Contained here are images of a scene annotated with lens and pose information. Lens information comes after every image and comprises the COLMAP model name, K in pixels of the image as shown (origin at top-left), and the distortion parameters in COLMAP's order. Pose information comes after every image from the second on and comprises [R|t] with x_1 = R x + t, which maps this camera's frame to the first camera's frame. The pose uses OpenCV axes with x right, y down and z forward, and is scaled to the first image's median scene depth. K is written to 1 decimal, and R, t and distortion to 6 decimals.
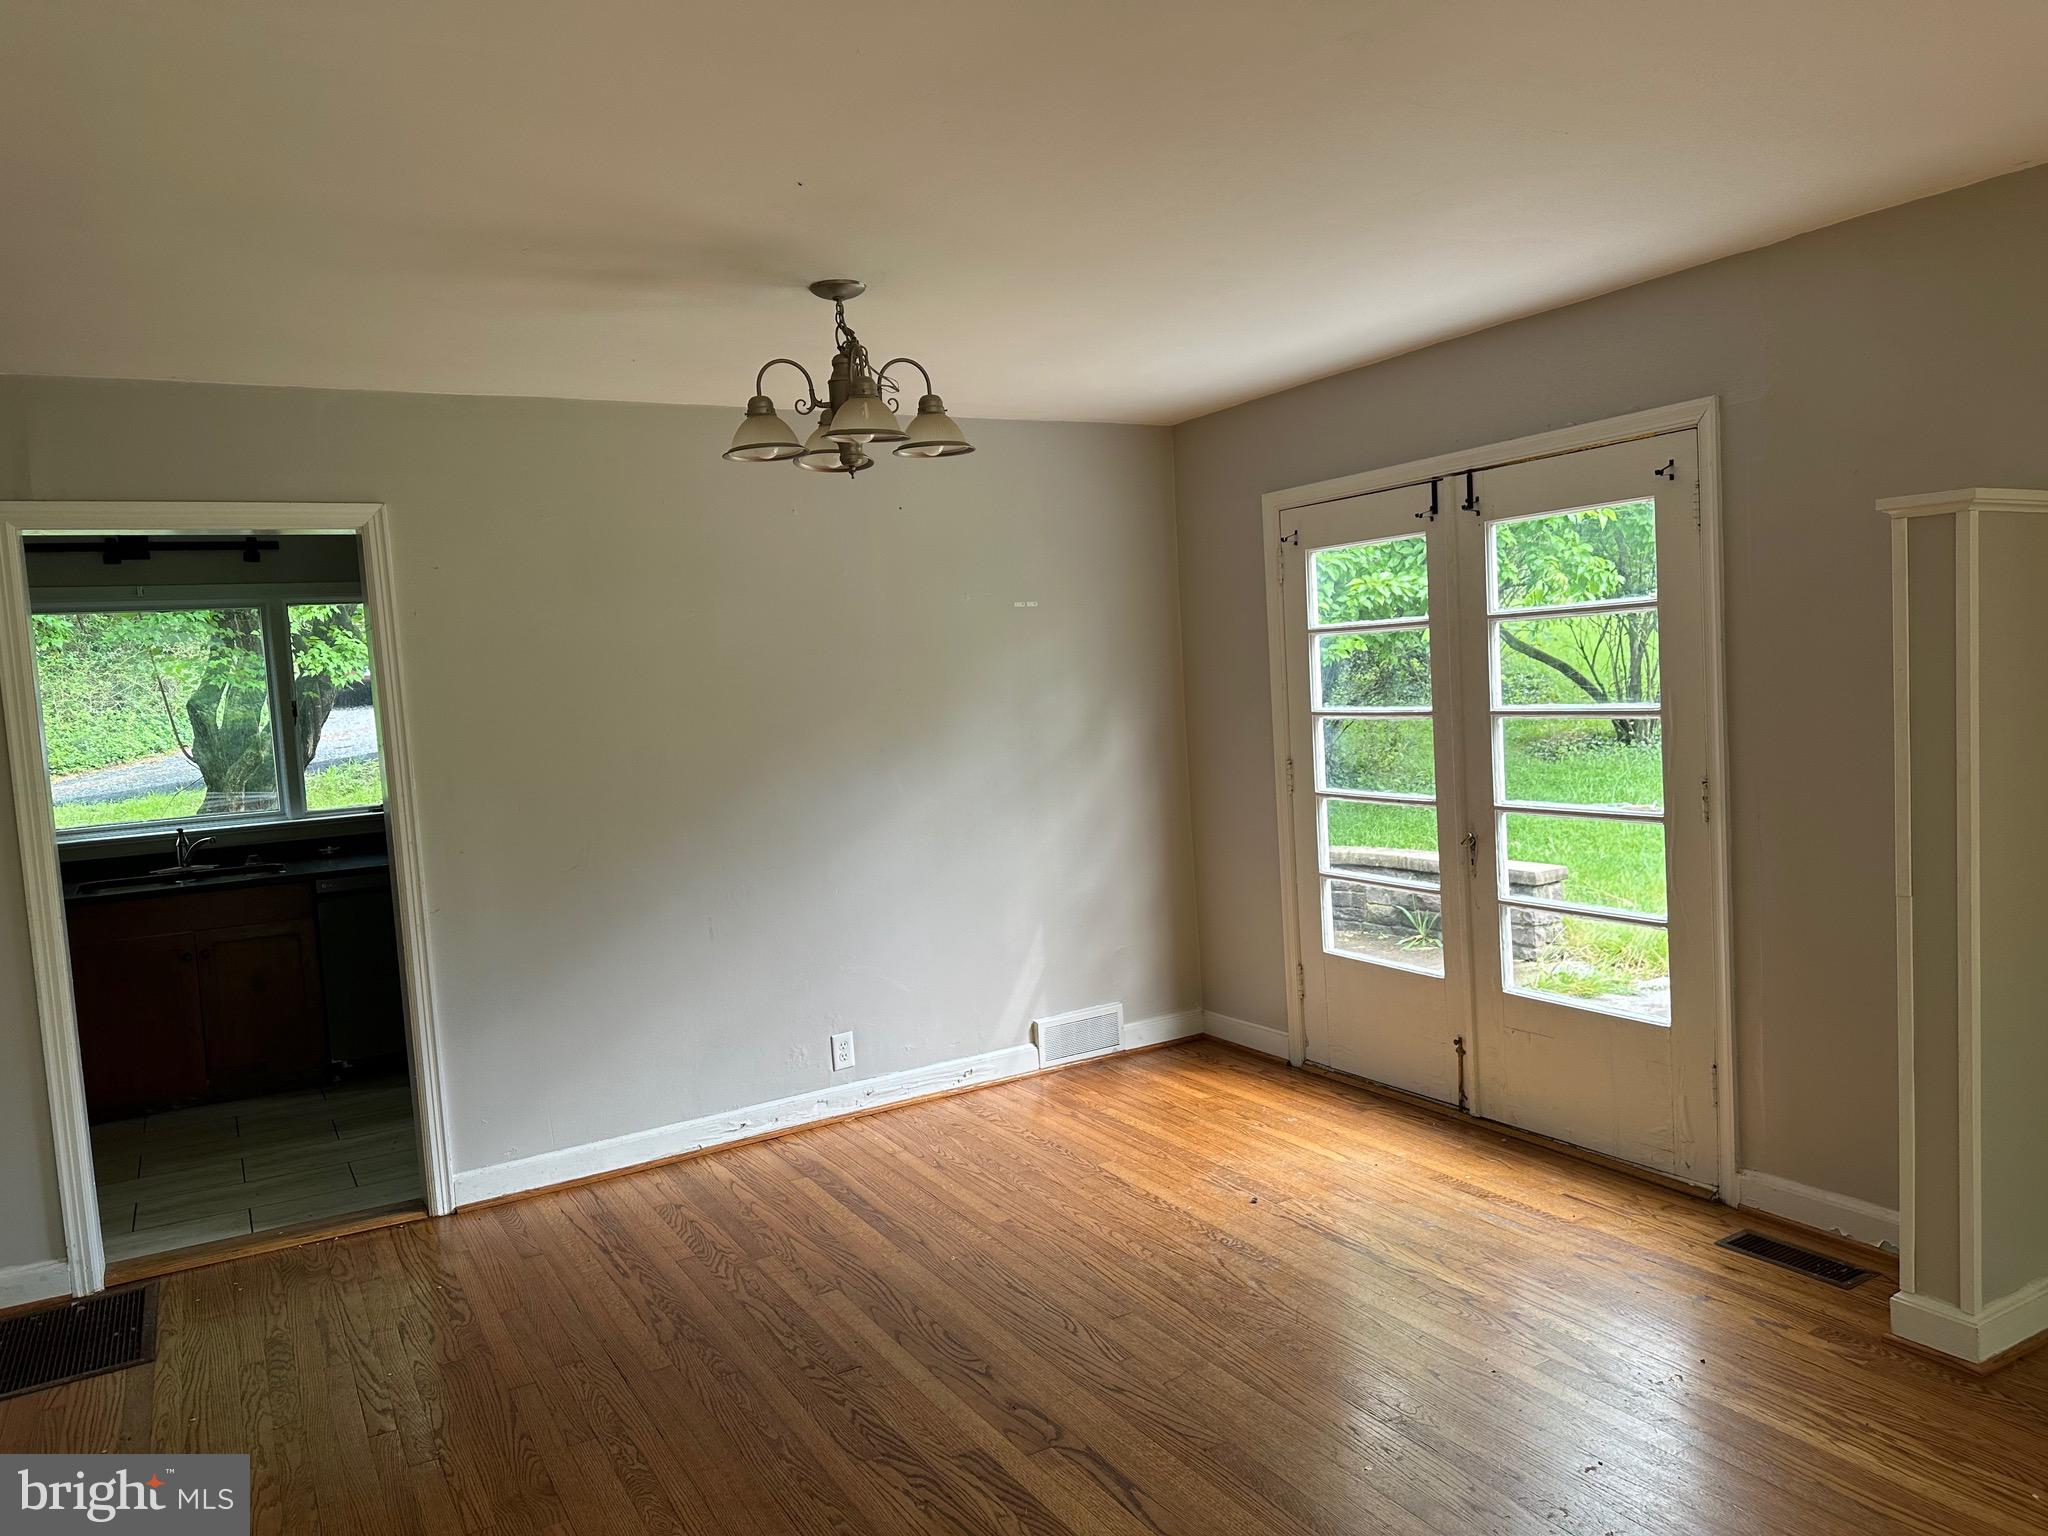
lens RADIAL K [[1439.1, 0, 1027.4], [0, 1439.1, 758.6], [0, 0, 1]] dist [0.071992, -0.076122]
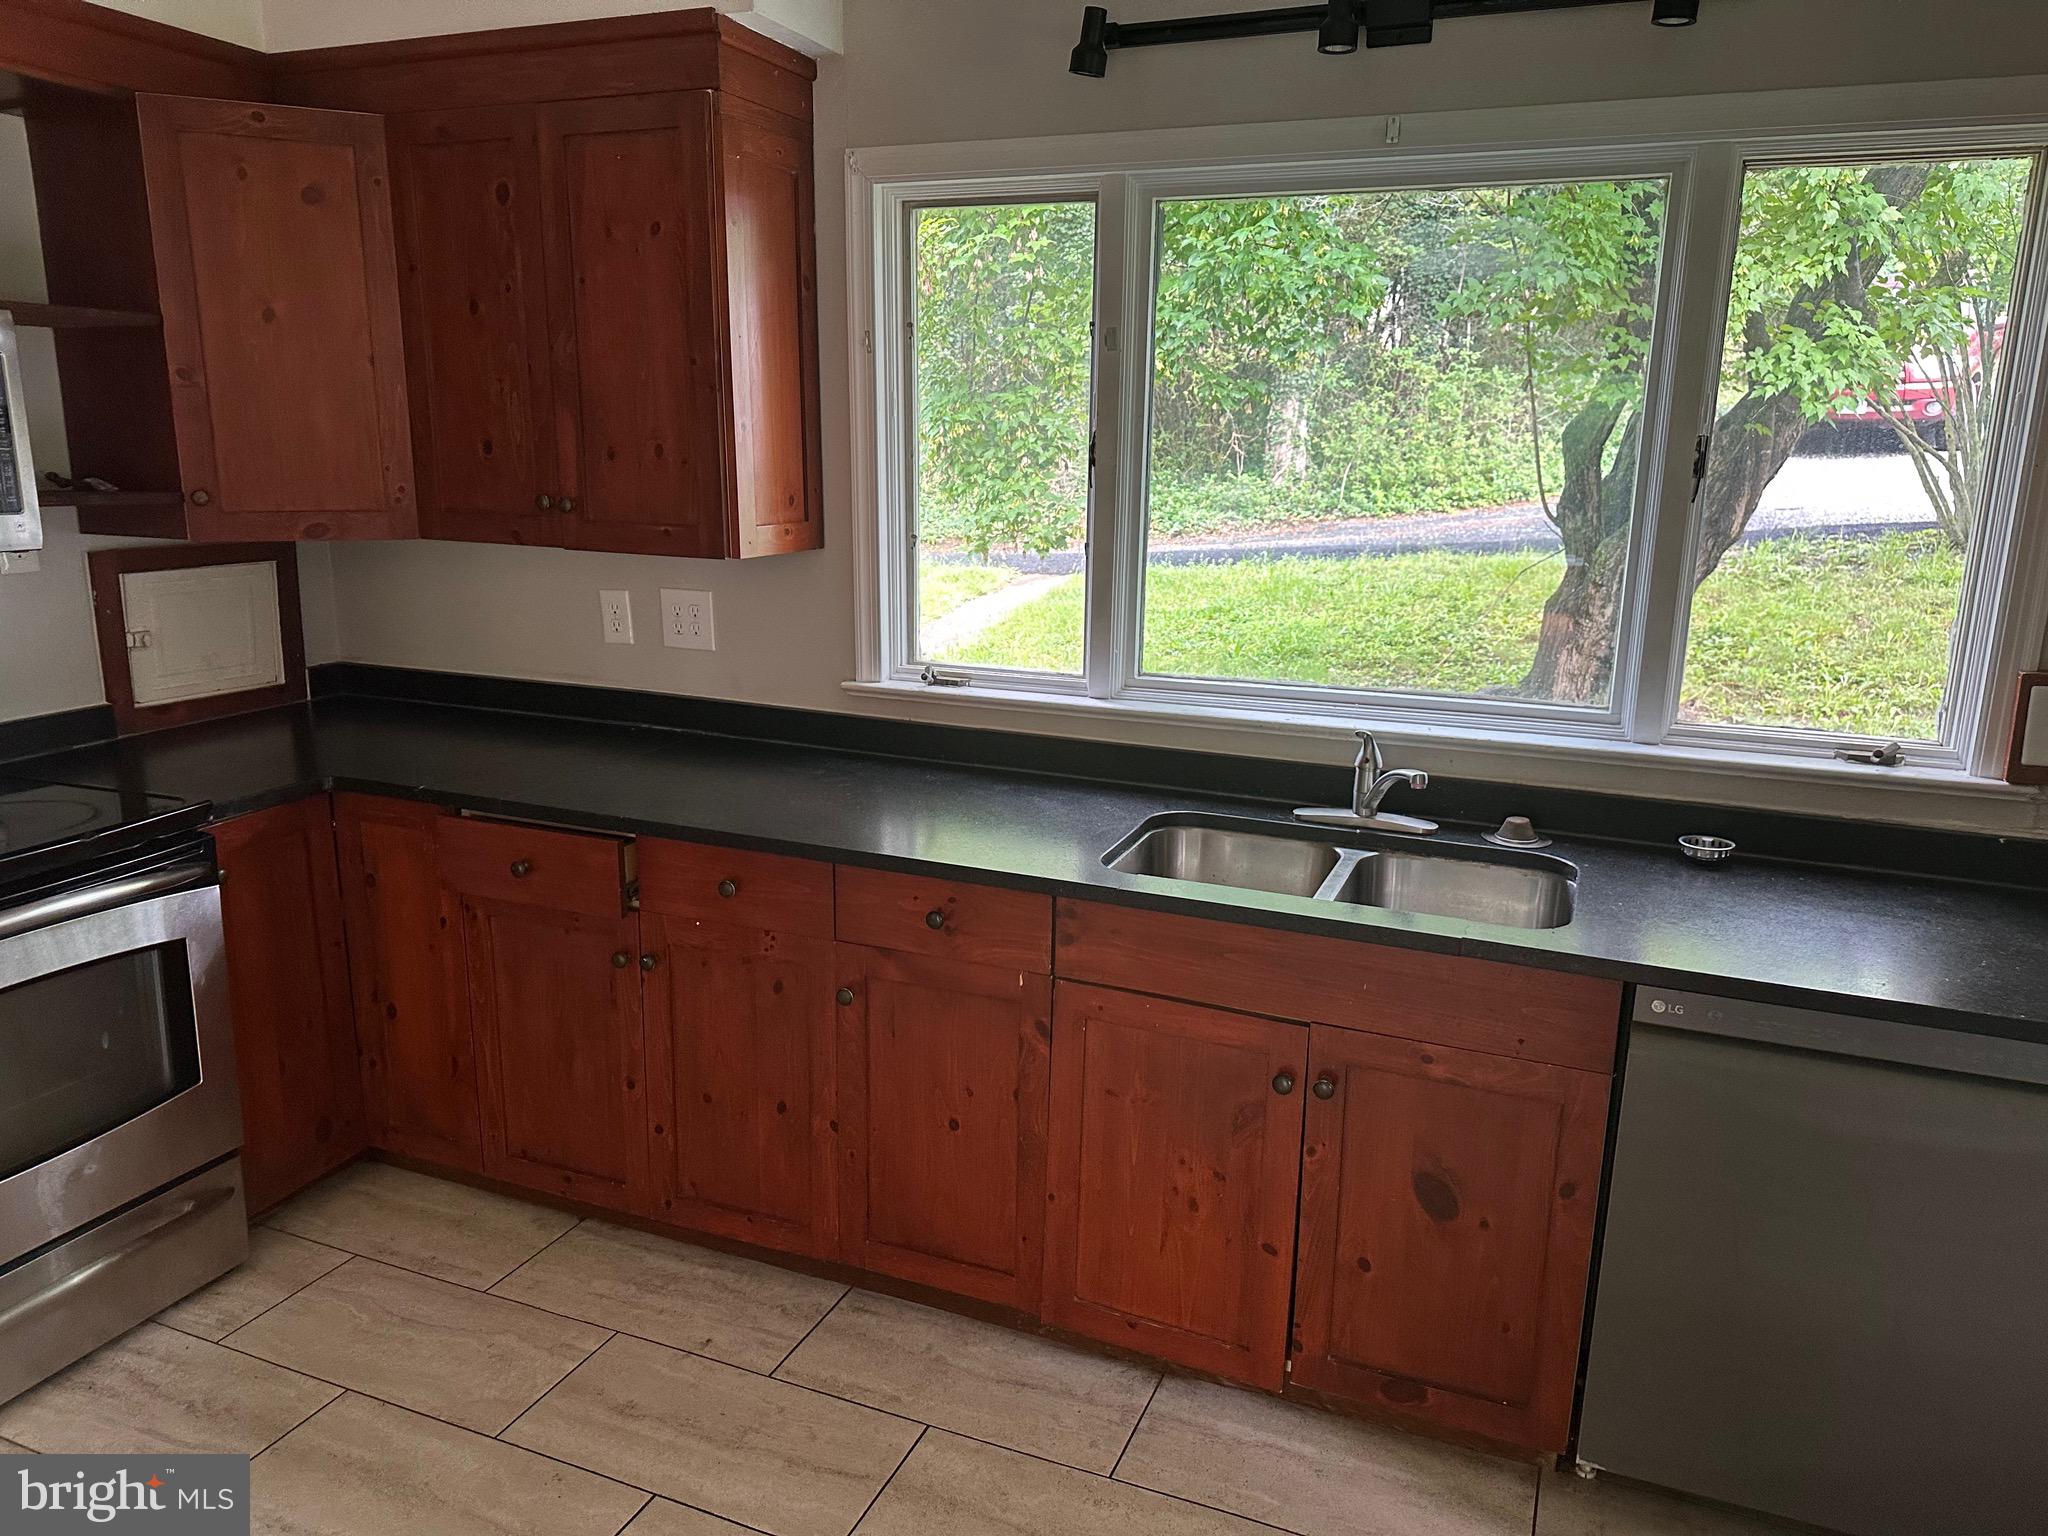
lens RADIAL K [[1439.1, 0, 1024.6], [0, 1439.1, 762.3], [0, 0, 1]] dist [0.071992, -0.076122]
pose [[0.607132, 0.243593, -0.756342, -0.204061], [-0.107431, 0.968276, 0.225612, -0.016023], [0.787305, -0.055722, 0.614040, 0.420242]]
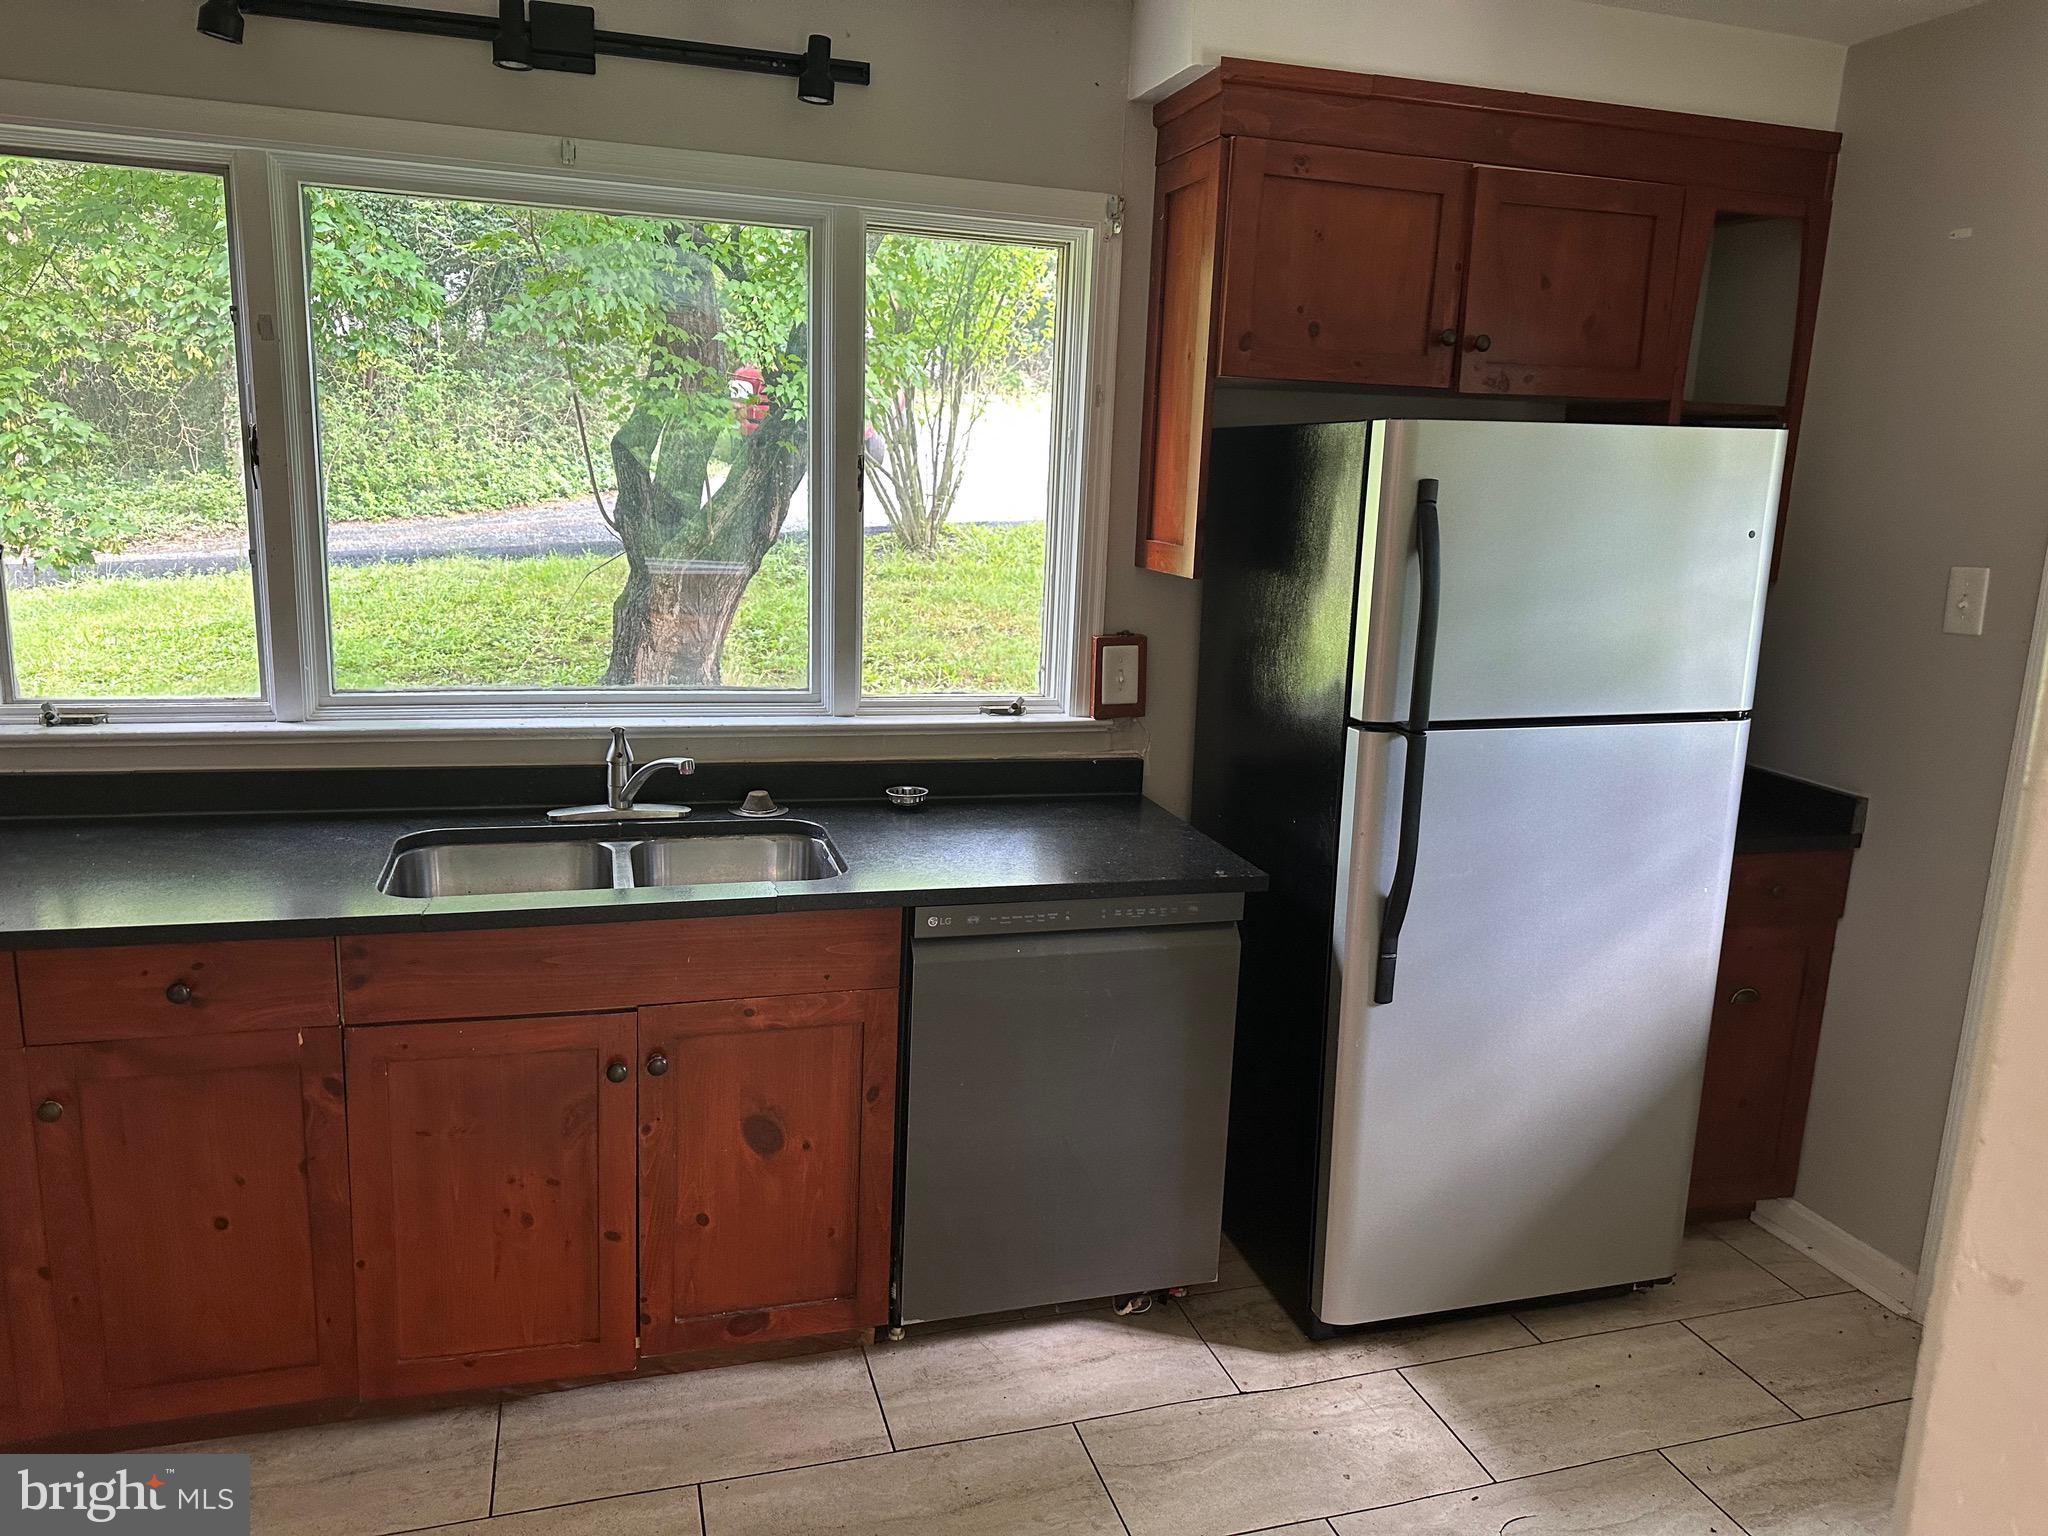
lens RADIAL K [[1439.1, 0, 1047.6], [0, 1439.1, 759.4], [0, 0, 1]] dist [0.071992, -0.076122]
pose [[0.970784, 0.141142, -0.194056, -0.232462], [-0.114642, 0.983257, 0.141641, -0.011365], [0.210798, -0.115256, 0.970711, 0.381041]]
